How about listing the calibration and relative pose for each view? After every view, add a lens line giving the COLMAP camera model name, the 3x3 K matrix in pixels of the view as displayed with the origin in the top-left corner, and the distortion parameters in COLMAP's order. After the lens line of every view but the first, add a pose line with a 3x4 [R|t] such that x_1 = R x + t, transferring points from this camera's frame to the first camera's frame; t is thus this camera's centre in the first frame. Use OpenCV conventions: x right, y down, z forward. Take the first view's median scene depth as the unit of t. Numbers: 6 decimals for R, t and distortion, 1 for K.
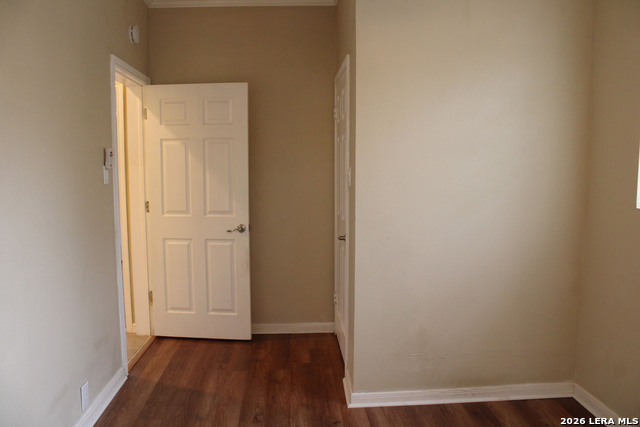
lens RADIAL K [[529.0, 0, 316.2], [0, 529.0, 217.1], [0, 0, 1]] dist [-0.166368, 0.149218]
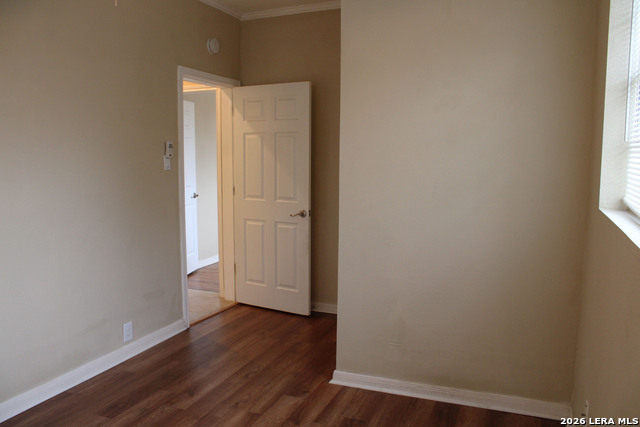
lens RADIAL K [[529.0, 0, 316.2], [0, 529.0, 217.1], [0, 0, 1]] dist [-0.166368, 0.149218]
pose [[0.900443, 0.058096, -0.431078, 0.365517], [-0.052606, 0.998311, 0.024657, -0.000169], [0.431782, 0.000475, 0.901978, 0.011608]]
